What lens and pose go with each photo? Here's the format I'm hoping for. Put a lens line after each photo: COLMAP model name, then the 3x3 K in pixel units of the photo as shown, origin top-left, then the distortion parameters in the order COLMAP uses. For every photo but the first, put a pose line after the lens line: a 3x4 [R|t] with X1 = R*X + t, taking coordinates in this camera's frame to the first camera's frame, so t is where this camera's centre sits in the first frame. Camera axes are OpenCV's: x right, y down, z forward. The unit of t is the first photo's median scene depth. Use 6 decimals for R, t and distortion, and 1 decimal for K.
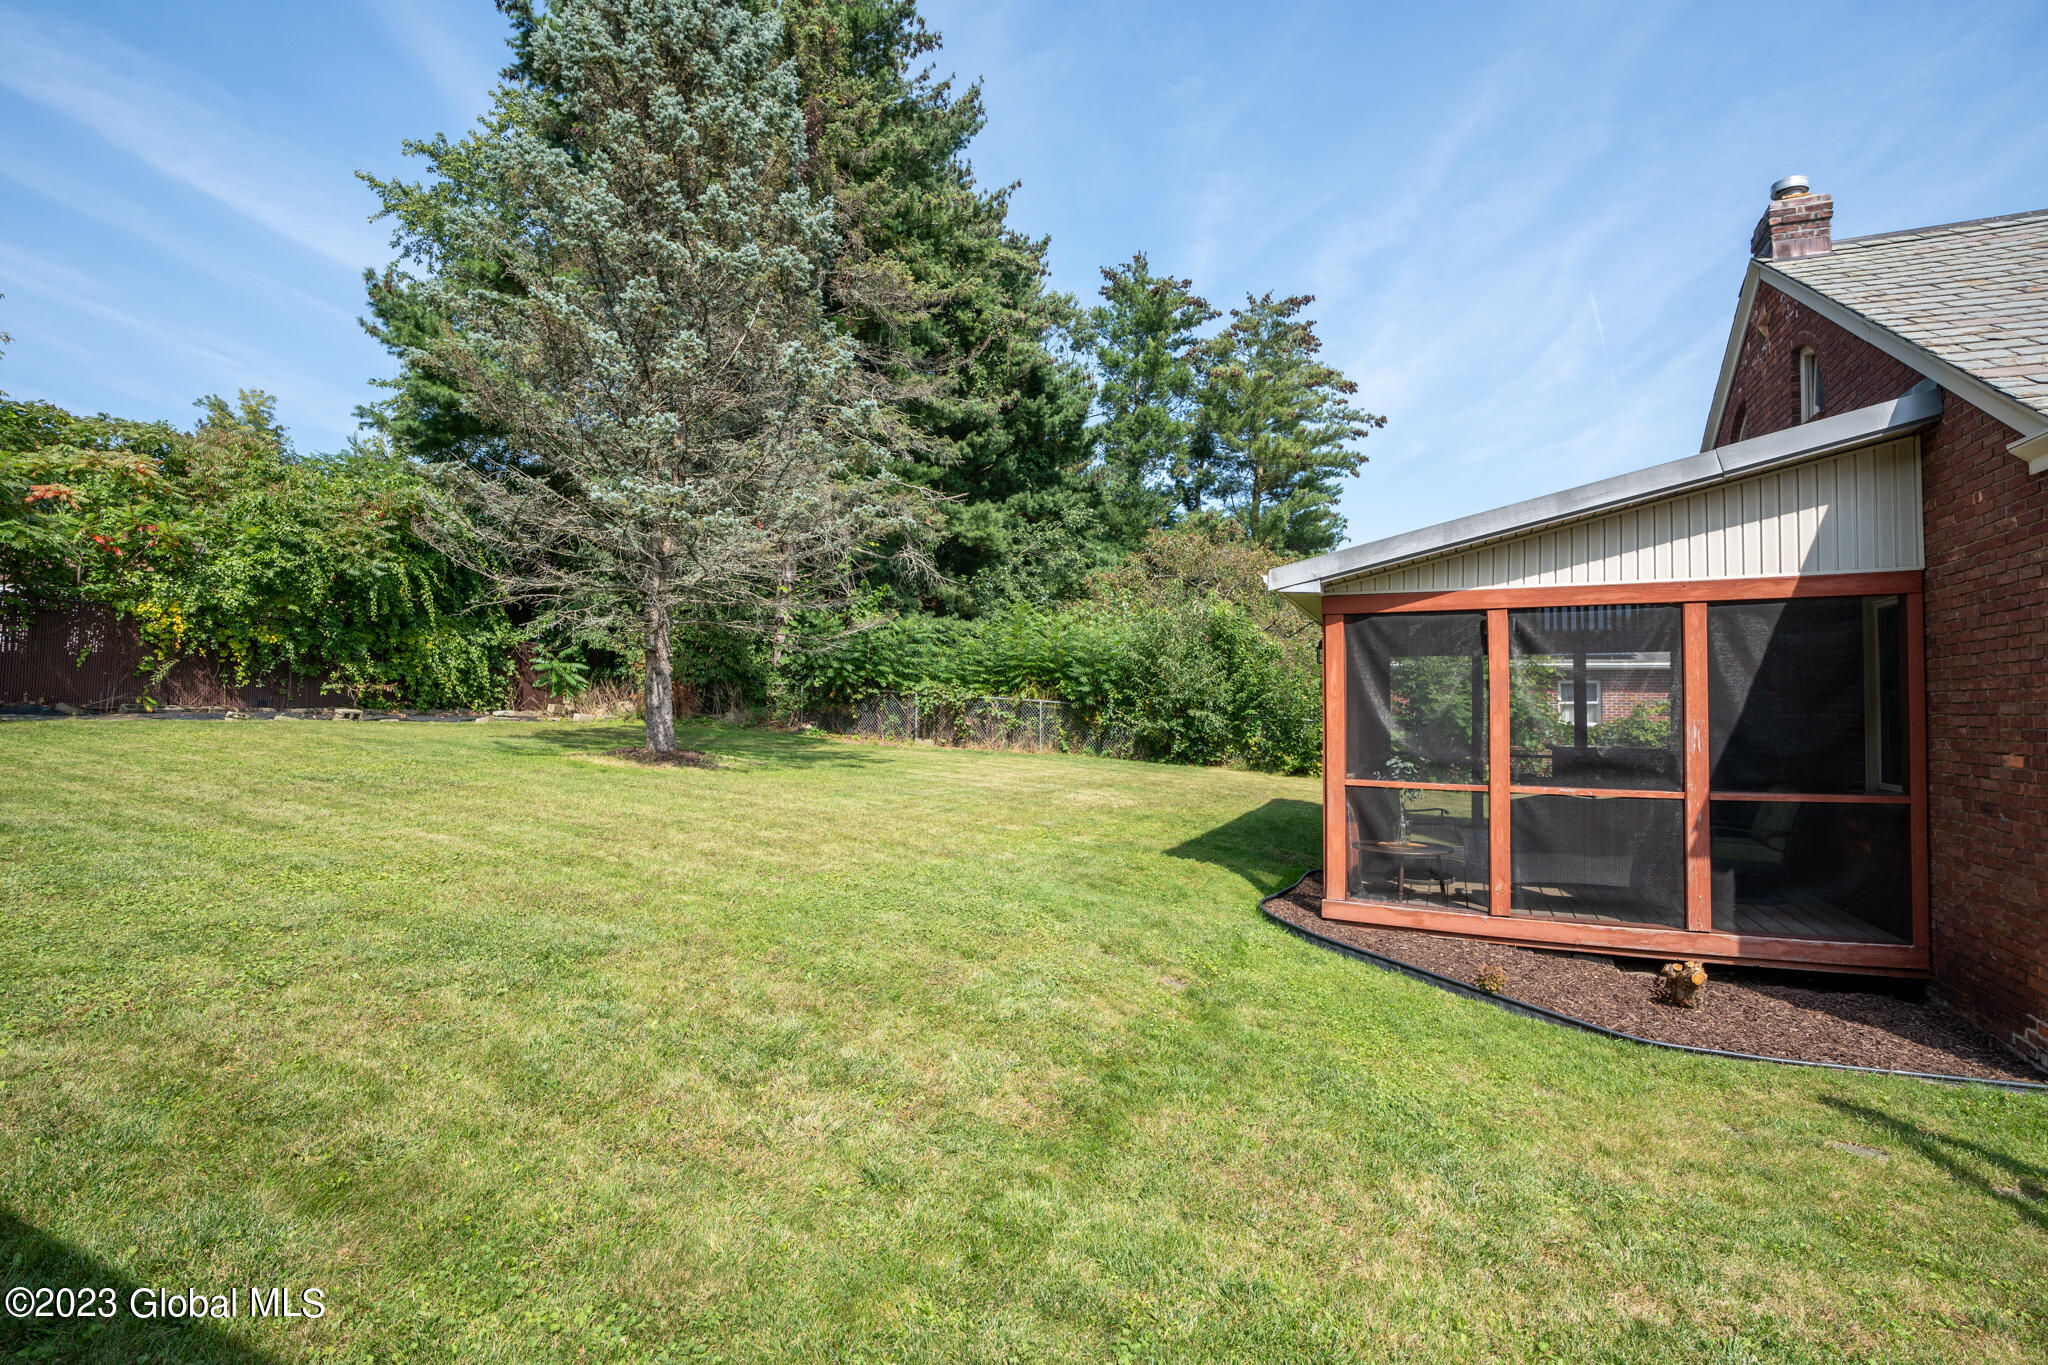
lens RADIAL K [[943.1, 0, 1024.8], [0, 943.1, 704.4], [0, 0, 1]] dist [-0.038506, -0.000057]
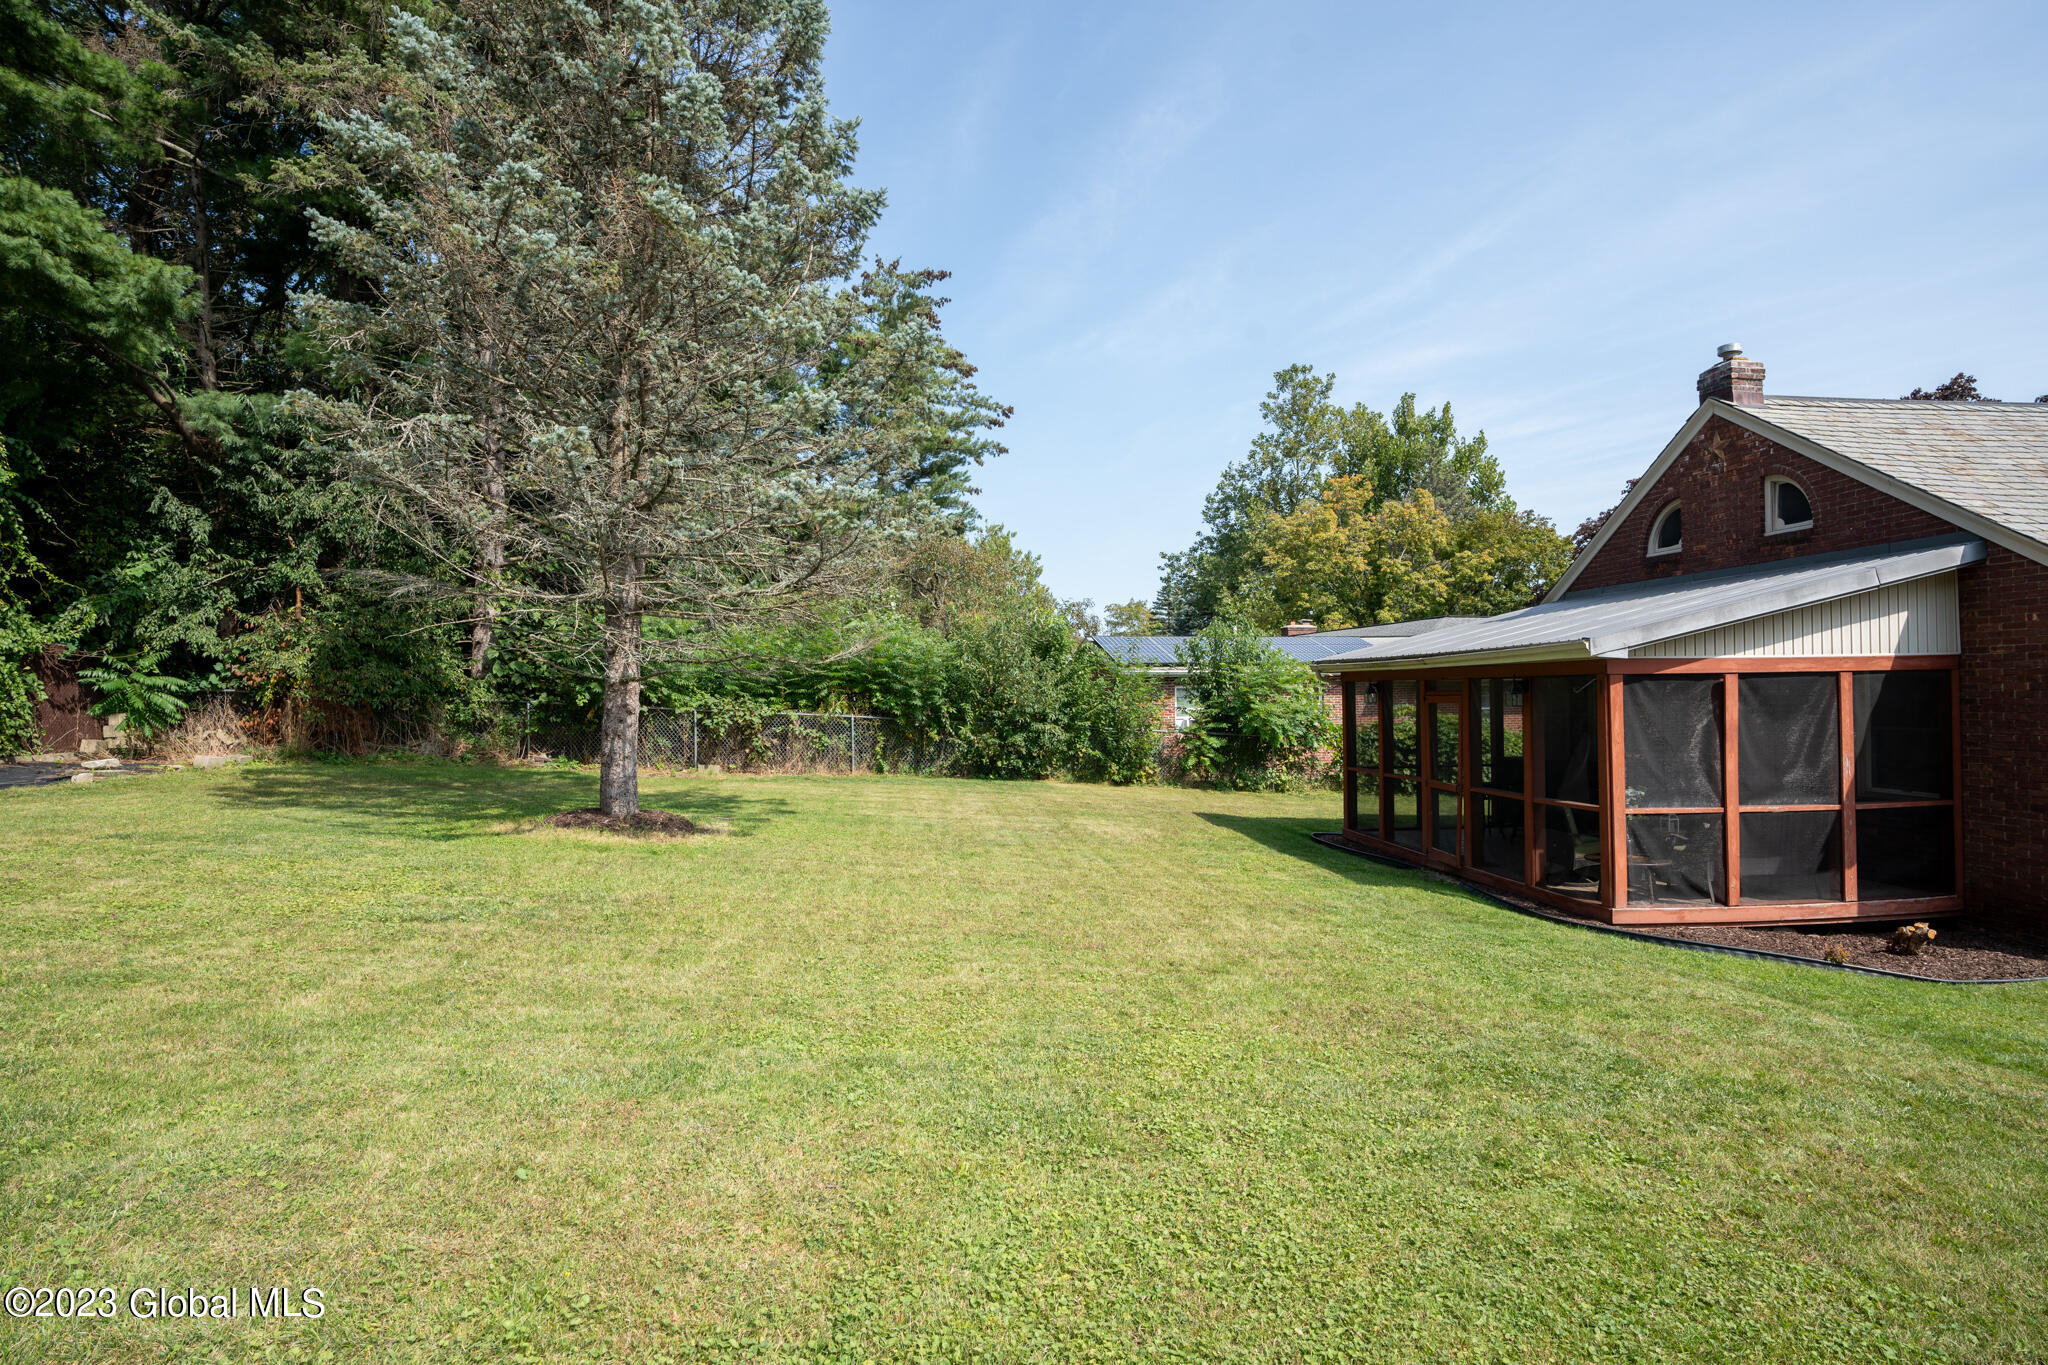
lens RADIAL K [[1055.7, 0, 1030.9], [0, 1055.7, 679.6], [0, 0, 1]] dist [-0.004240, -0.000233]
pose [[0.864393, -0.009523, 0.502726, -0.417949], [0.014060, 0.999887, -0.005233, -0.037762], [-0.502620, 0.011592, 0.864430, 0.077084]]
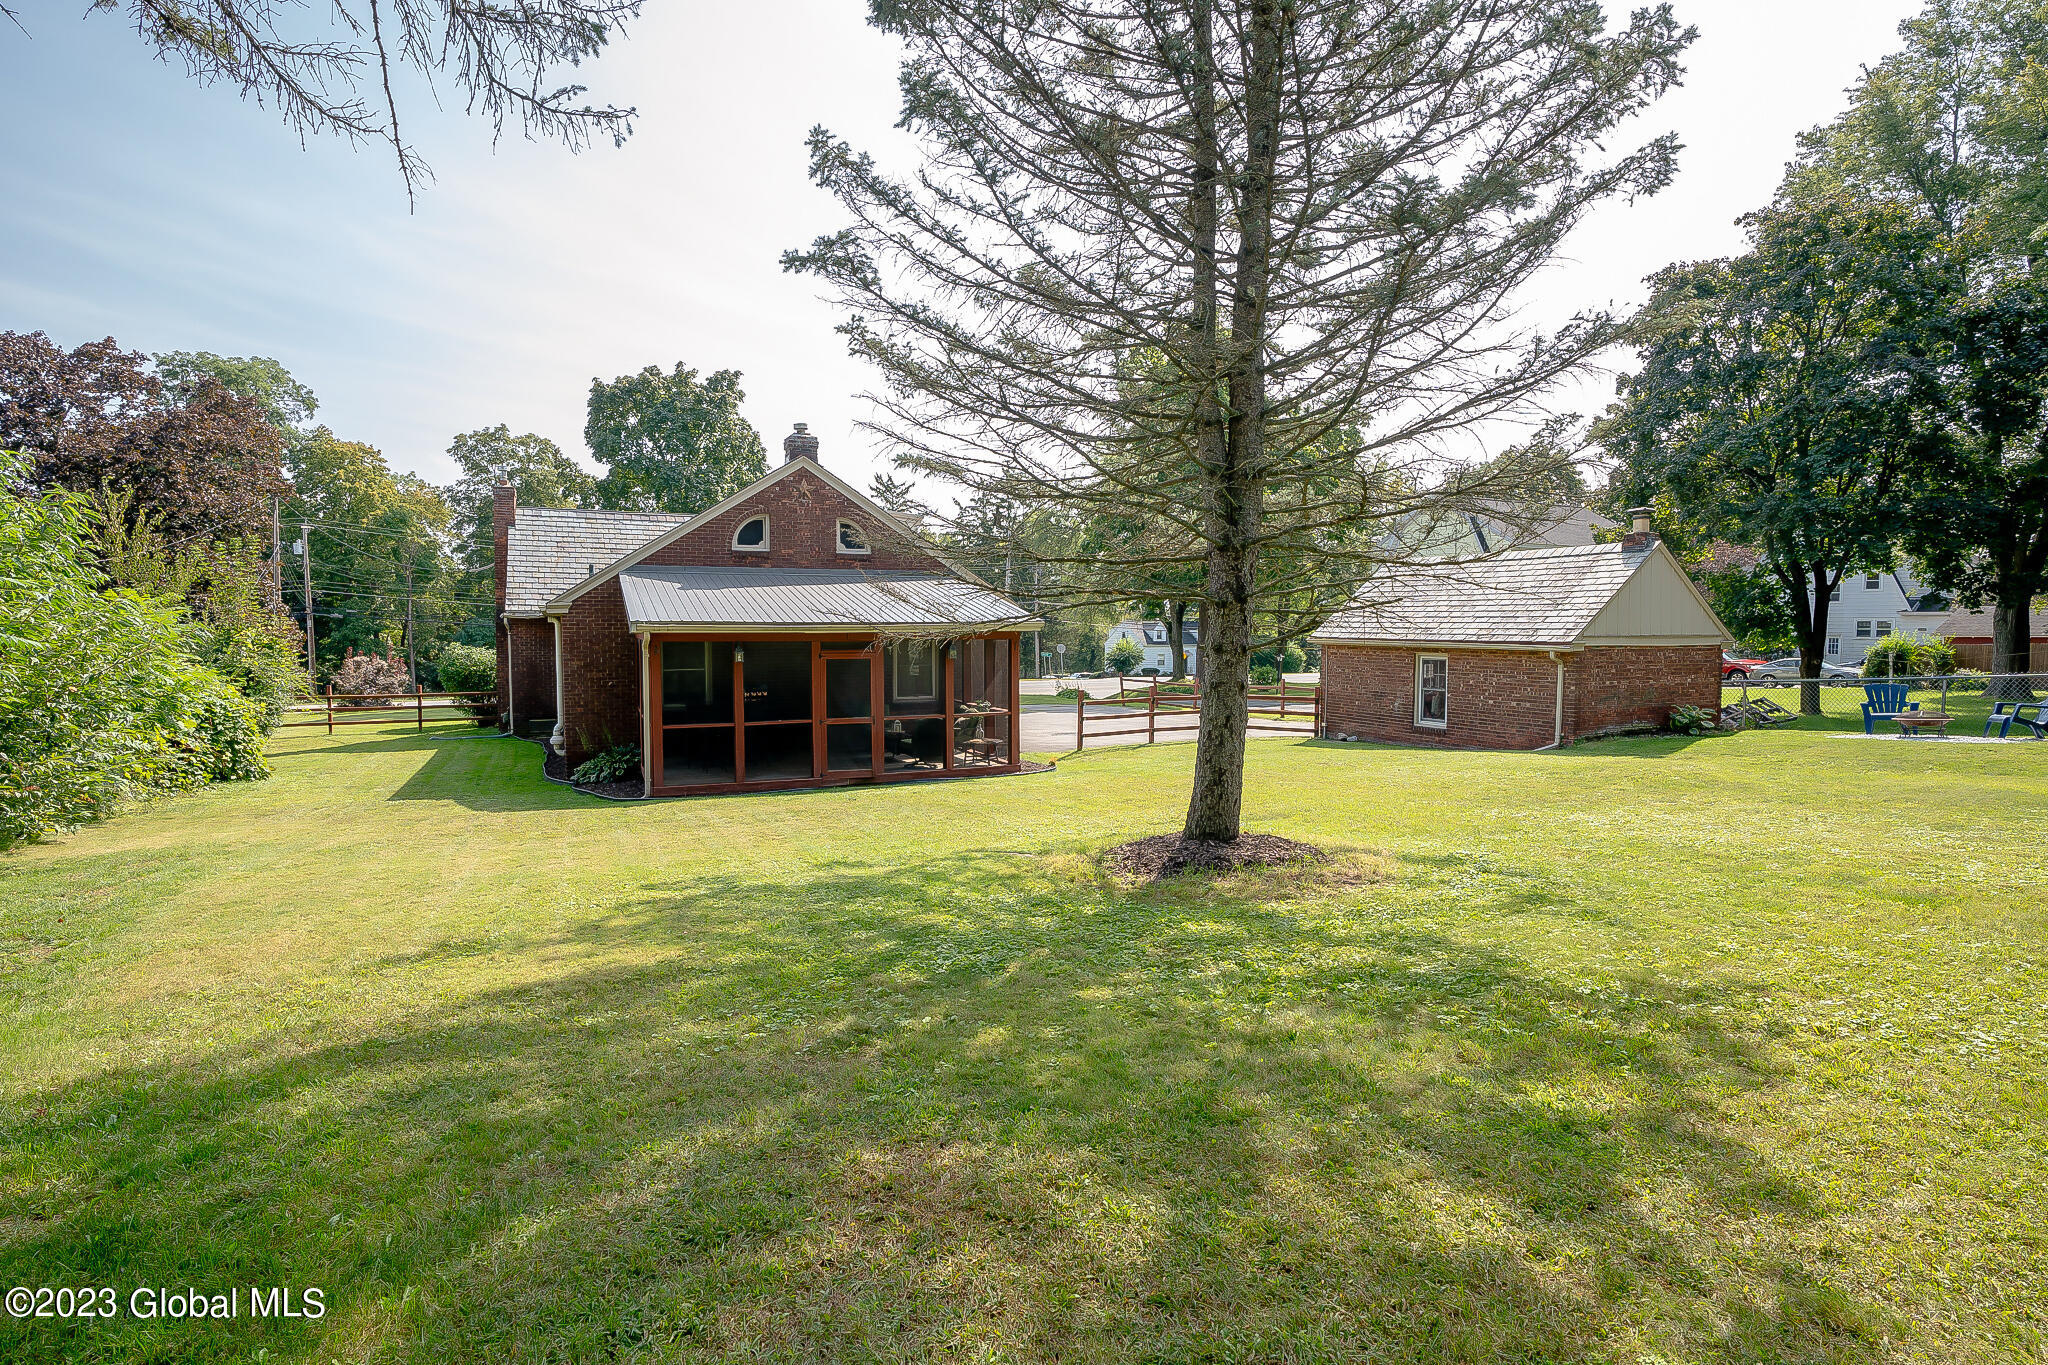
lens RADIAL K [[1032.4, 0, 1025.8], [0, 1032.4, 688.4], [0, 0, 1]] dist [-0.000246, -0.000197]
pose [[-0.735667, -0.044005, 0.675913, -0.579284], [-0.005609, 0.998249, 0.058886, -0.050555], [-0.677320, 0.039529, -0.734625, 1.206986]]
